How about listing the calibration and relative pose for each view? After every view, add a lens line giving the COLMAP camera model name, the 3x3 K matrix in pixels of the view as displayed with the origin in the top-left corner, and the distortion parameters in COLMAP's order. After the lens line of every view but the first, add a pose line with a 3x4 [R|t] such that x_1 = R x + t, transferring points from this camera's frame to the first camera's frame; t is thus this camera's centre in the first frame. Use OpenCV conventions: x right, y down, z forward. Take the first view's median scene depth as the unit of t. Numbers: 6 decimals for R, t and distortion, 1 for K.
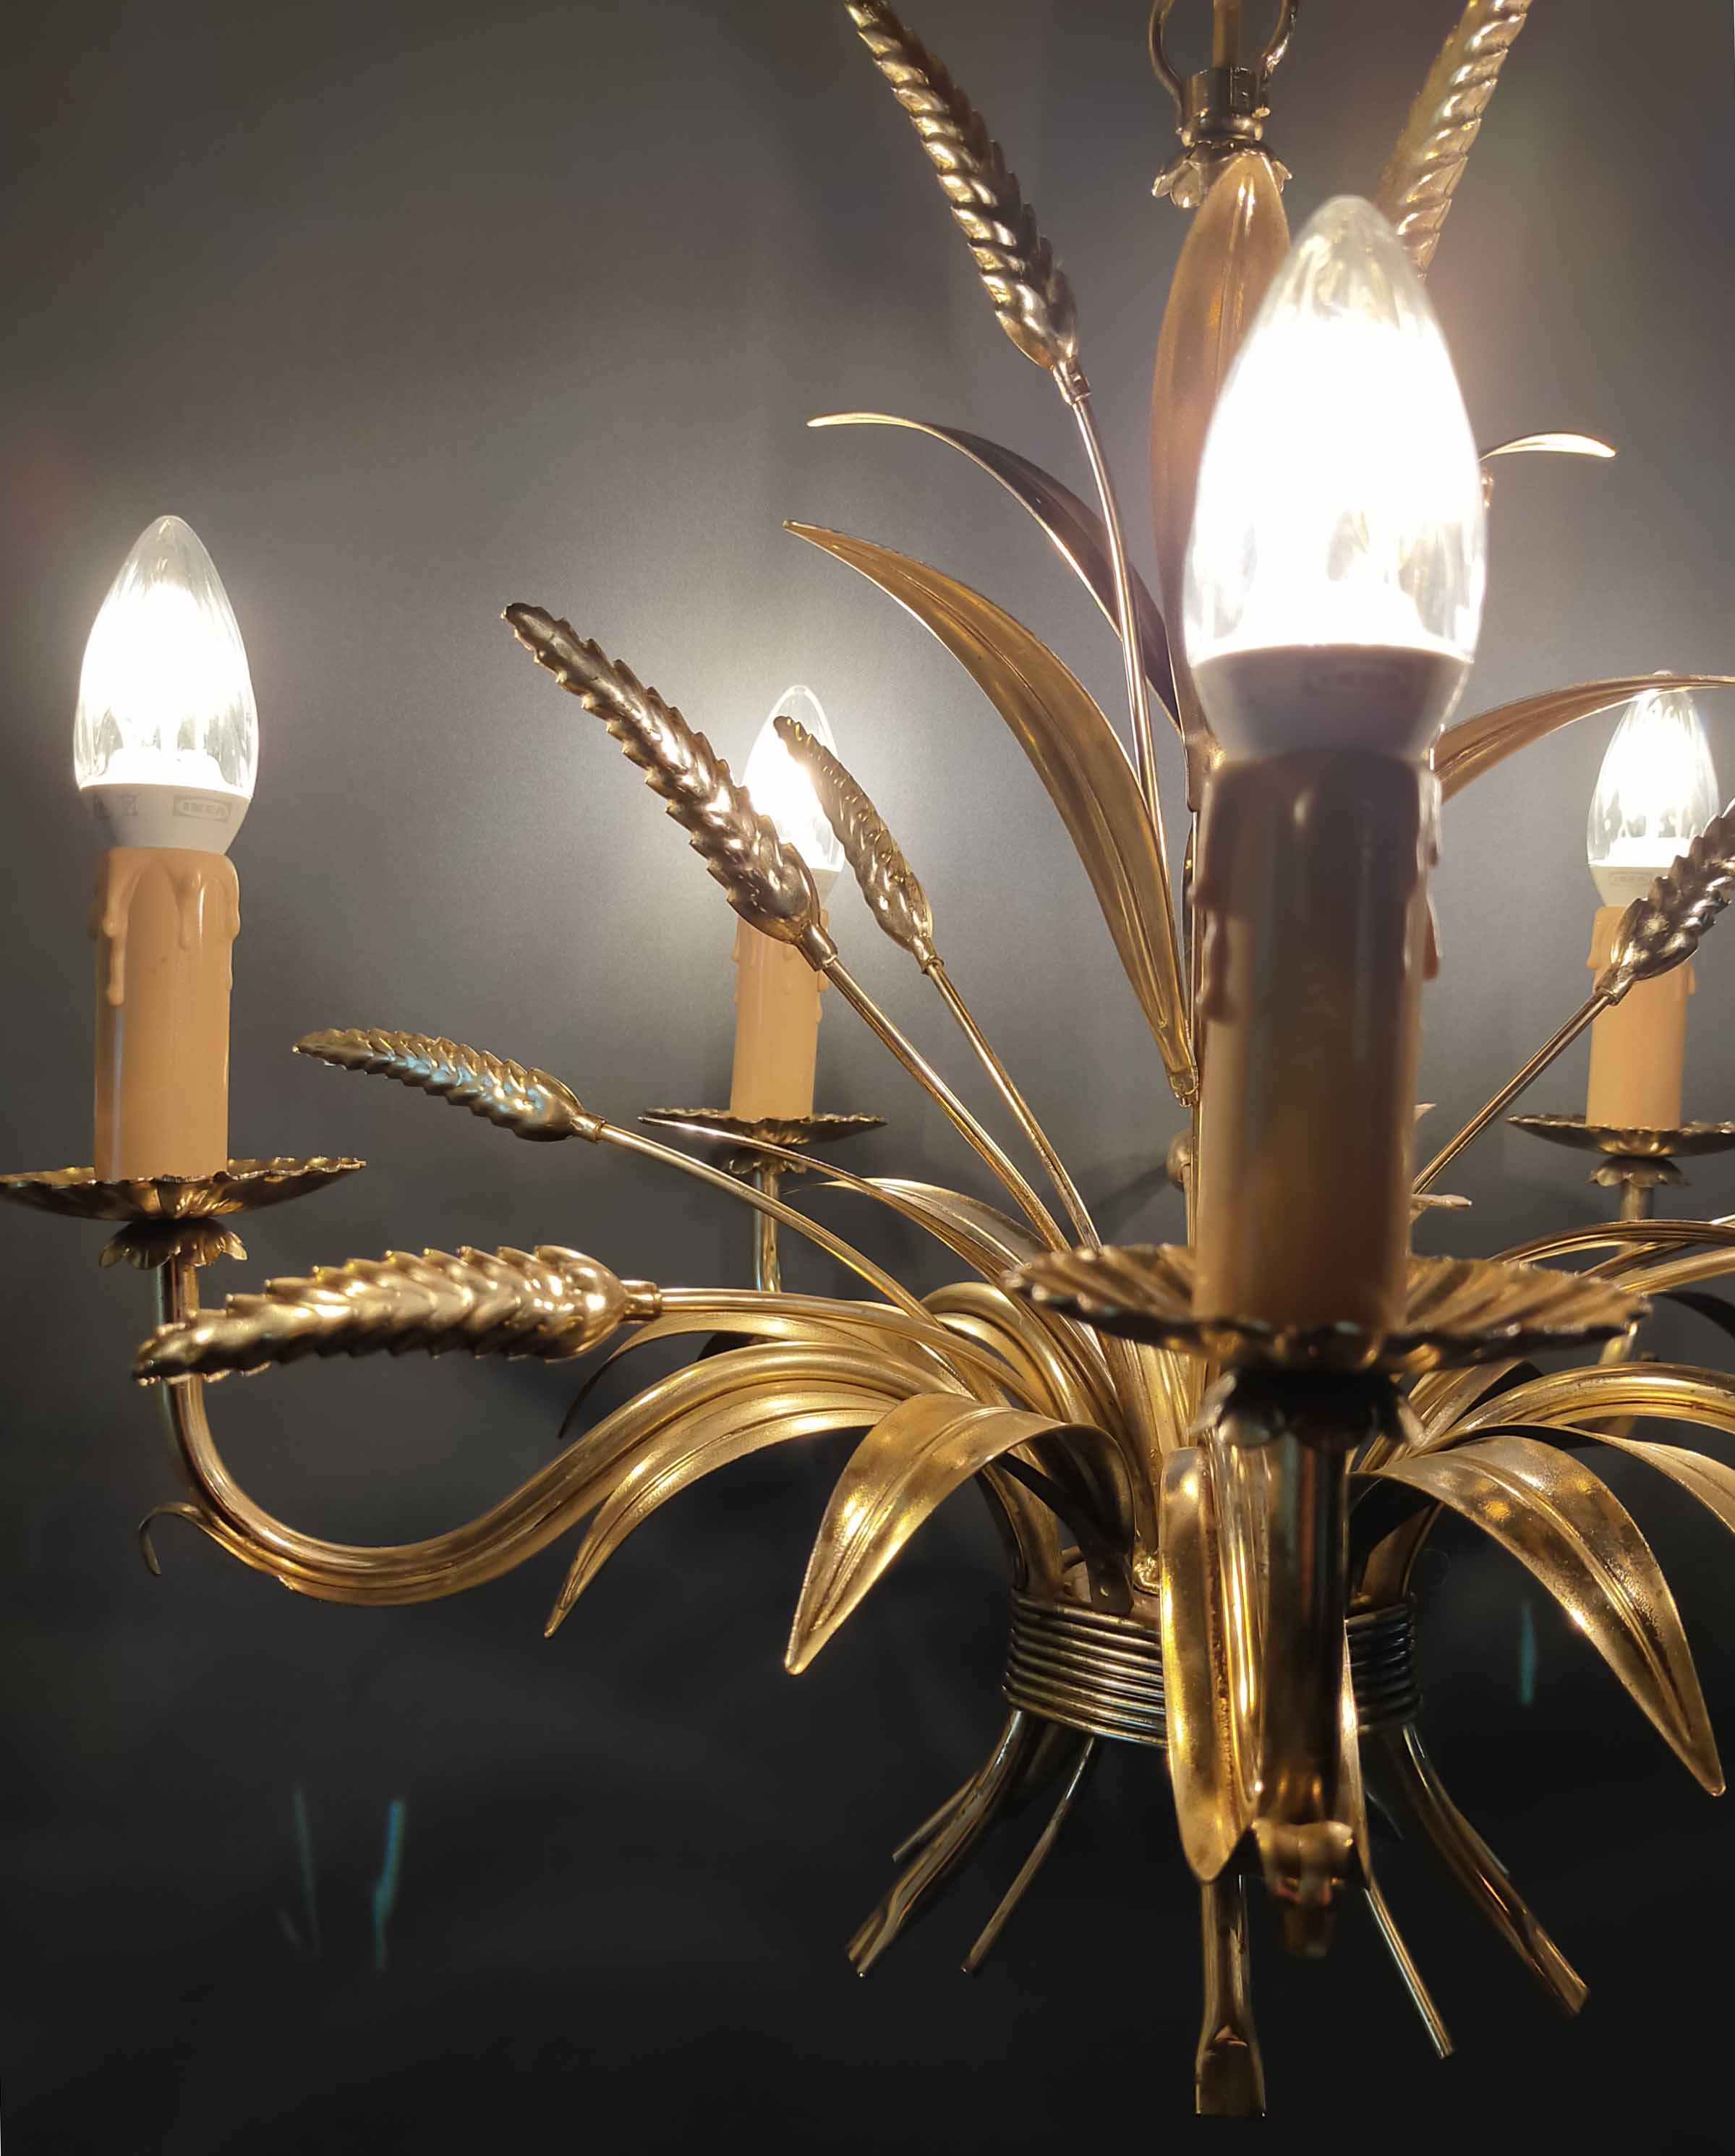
lens RADIAL K [[1996.2, 0, 867.5], [0, 1996.2, 1078.0], [0, 0, 1]] dist [0.097062, -0.006222]
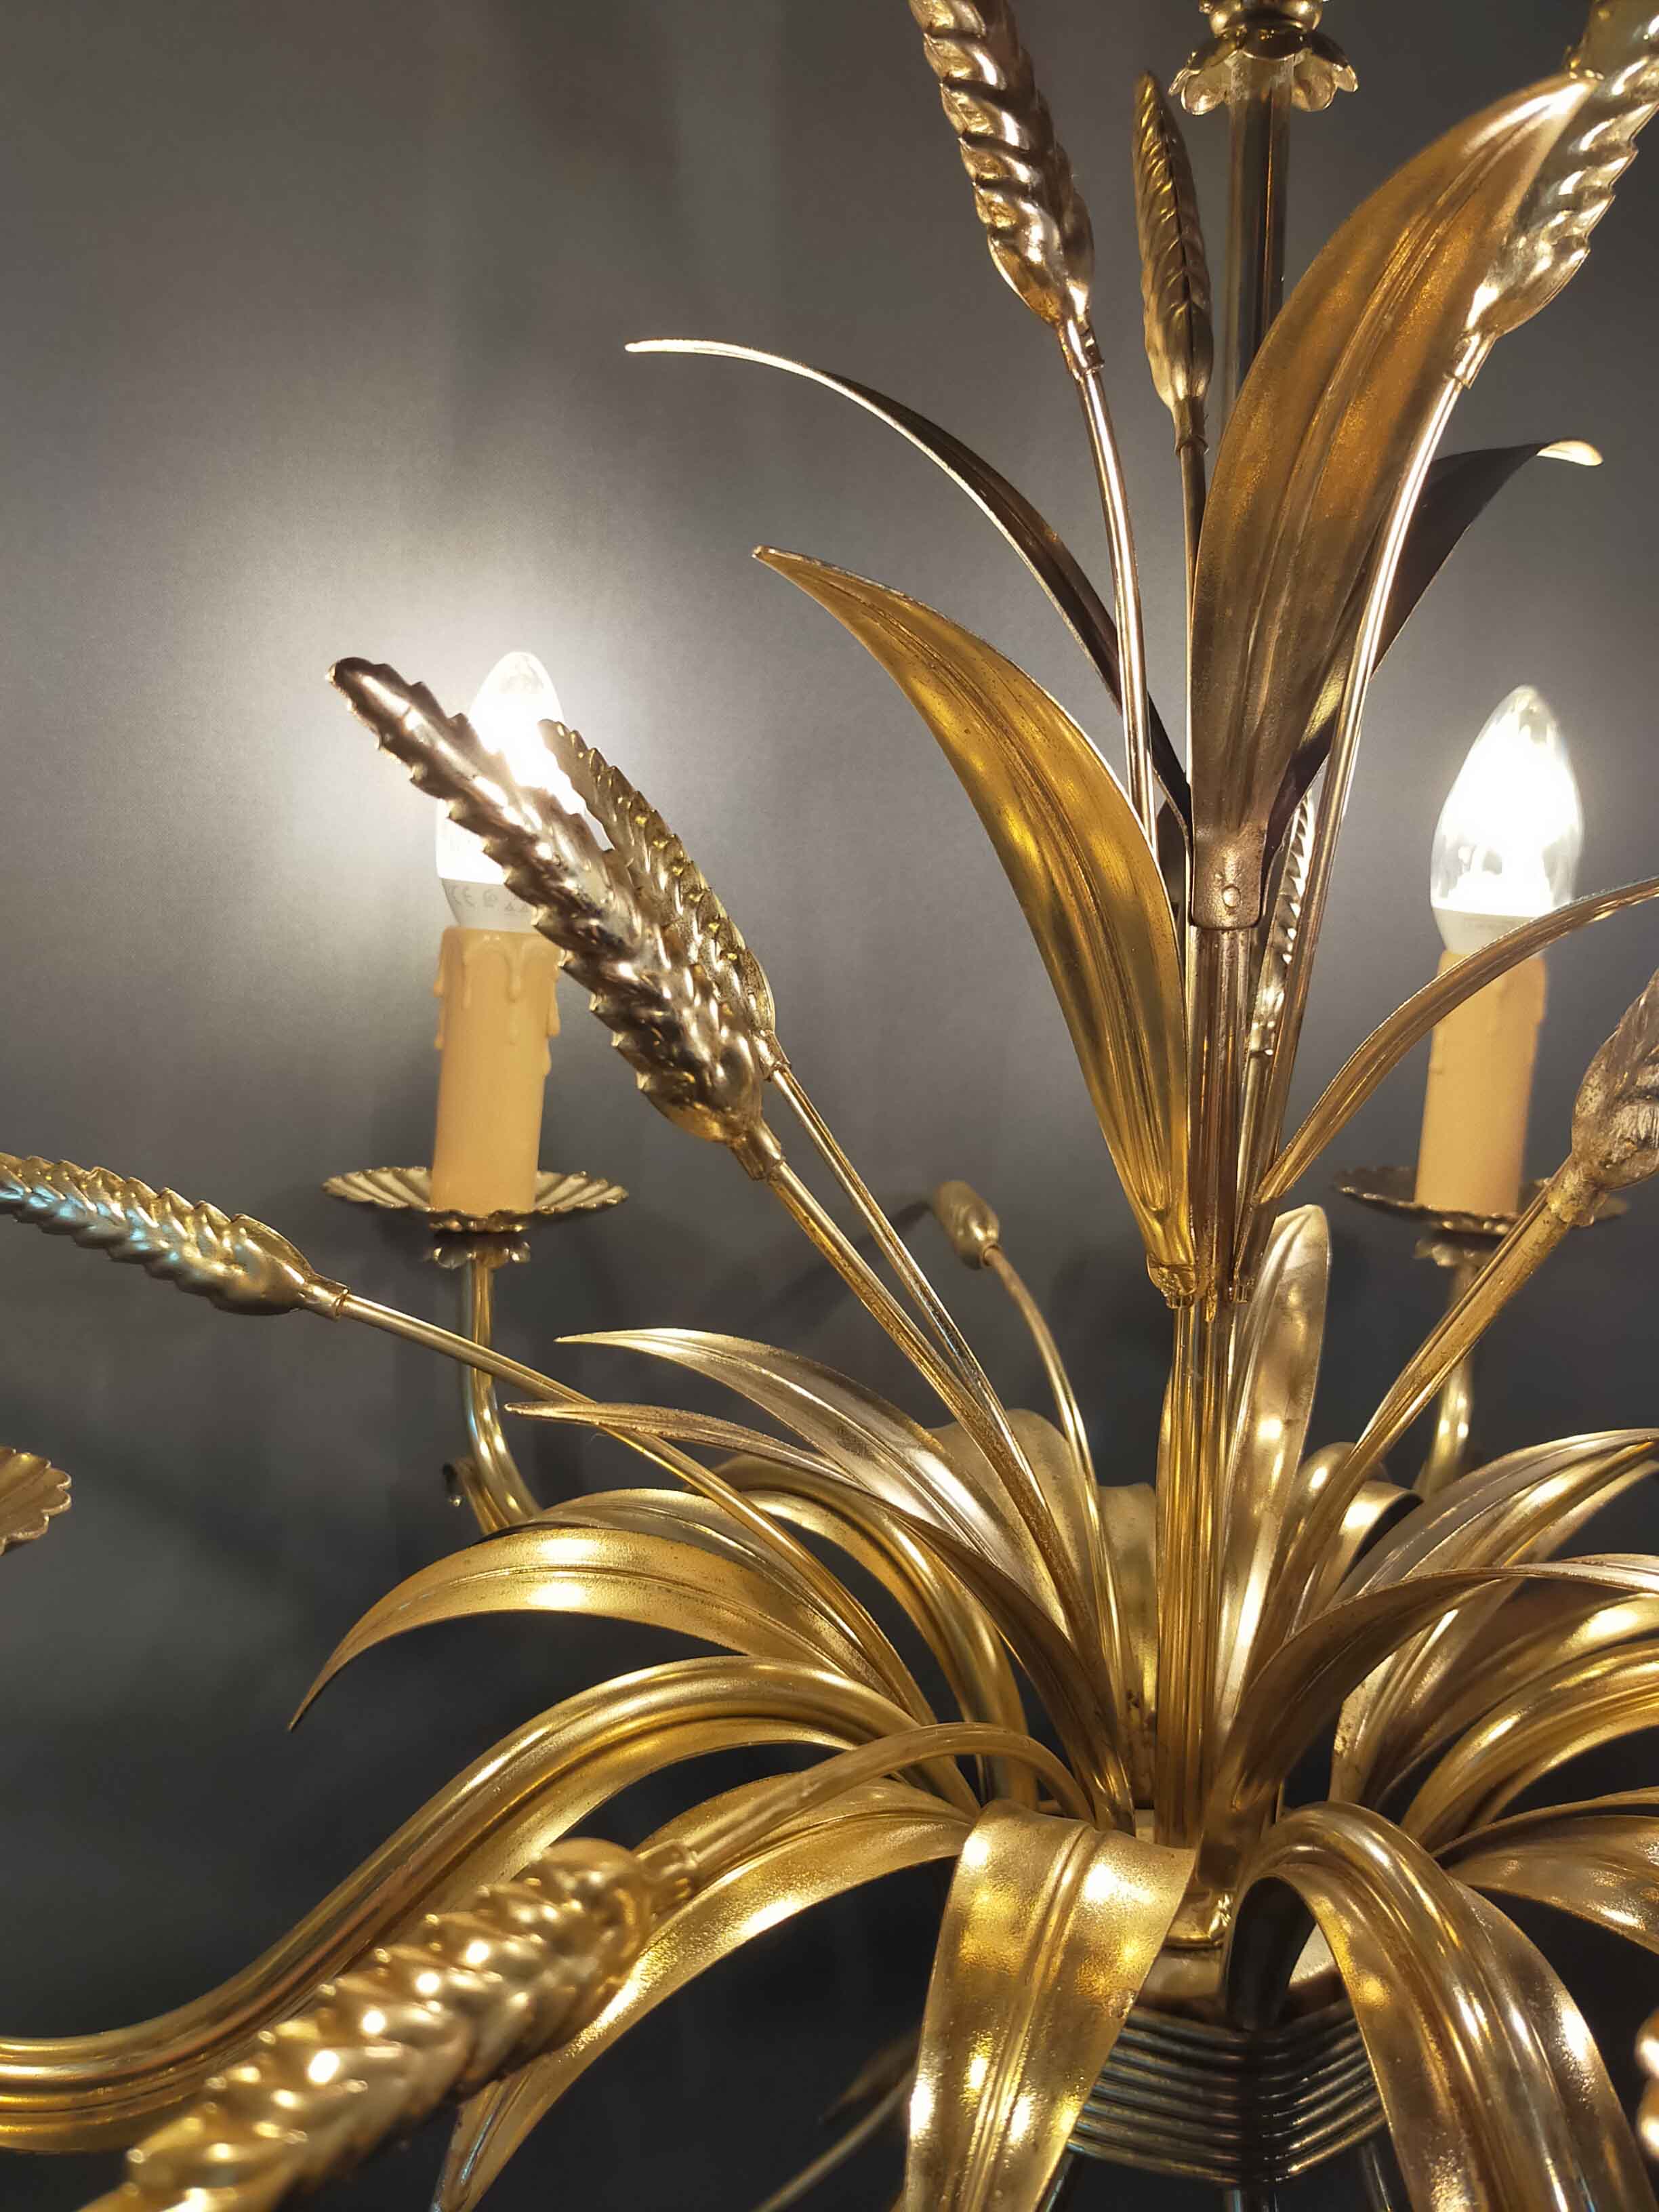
lens RADIAL K [[2024.8, 0, 836.8], [0, 2024.8, 1092.4], [0, 0, 1]] dist [0.036676, -0.012394]
pose [[0.974416, -0.006220, 0.224665, -0.123145], [-0.010271, 0.997340, 0.072158, -0.106857], [-0.224516, -0.072619, 0.971761, 0.241218]]
